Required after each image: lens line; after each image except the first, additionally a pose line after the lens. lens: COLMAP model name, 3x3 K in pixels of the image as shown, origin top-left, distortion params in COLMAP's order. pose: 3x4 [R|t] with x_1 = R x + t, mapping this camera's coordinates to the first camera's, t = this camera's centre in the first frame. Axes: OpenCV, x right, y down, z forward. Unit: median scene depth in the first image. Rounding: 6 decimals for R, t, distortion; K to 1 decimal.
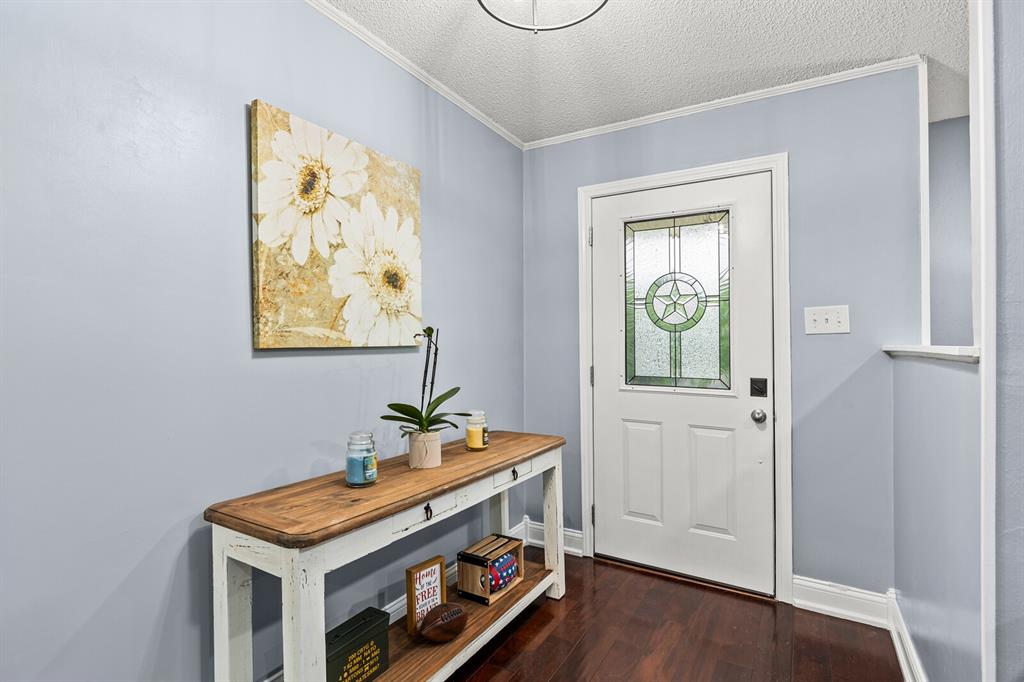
lens RADIAL K [[518.6, 0, 512.0], [0, 518.6, 341.0], [0, 0, 1]] dist [0.000815, -0.000086]
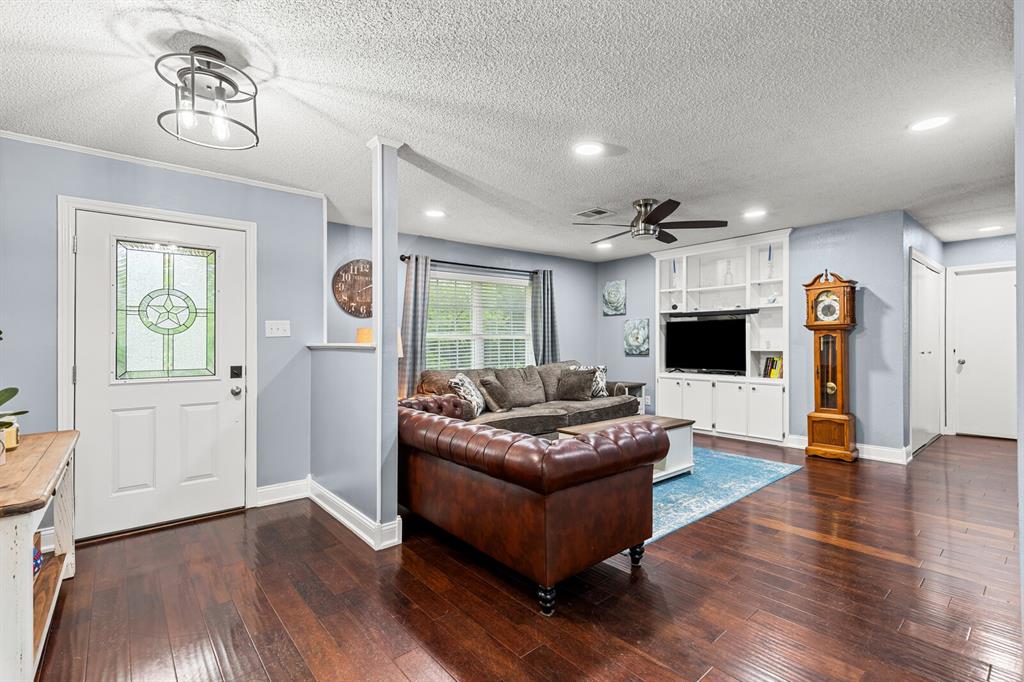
lens RADIAL K [[462.5, 0, 511.7], [0, 462.5, 356.6], [0, 0, 1]] dist [0.000332, -0.000113]
pose [[0.313430, -0.036803, 0.948898, -0.561000], [0.002414, 0.999276, 0.037960, -0.004684], [-0.949608, -0.009607, 0.313292, -0.188868]]
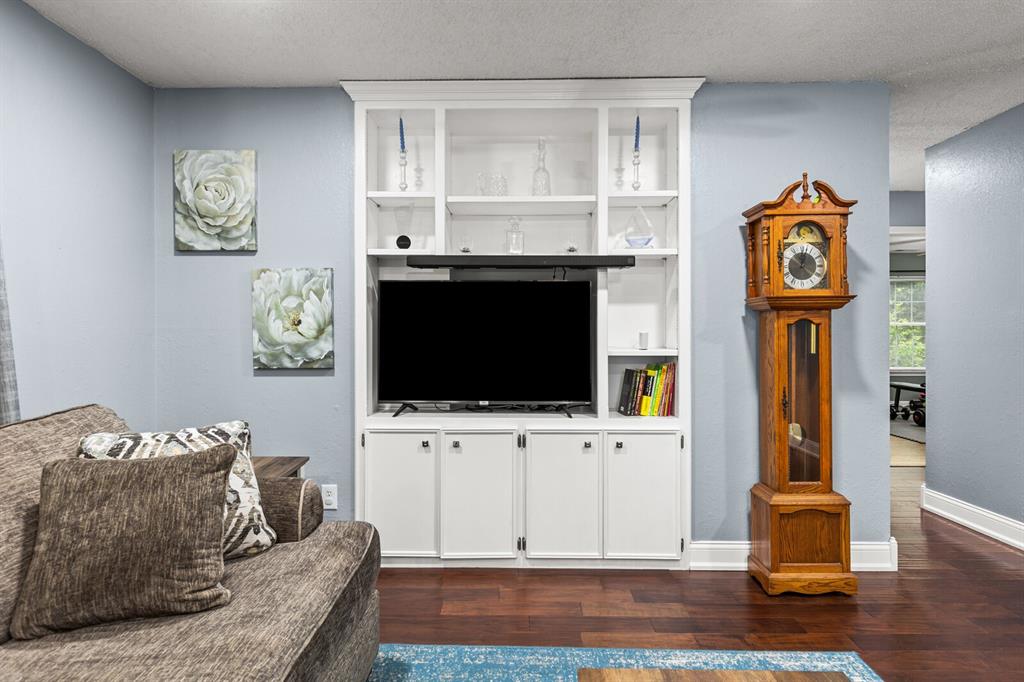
lens RADIAL K [[602.2, 0, 512.3], [0, 602.2, 327.9], [0, 0, 1]] dist [0.001982, 0.000002]
pose [[-0.511938, 0.000519, 0.859022, 0.953172], [-0.007280, 0.999961, -0.004943, 0.006416], [-0.858992, -0.008784, -0.511914, 0.212399]]
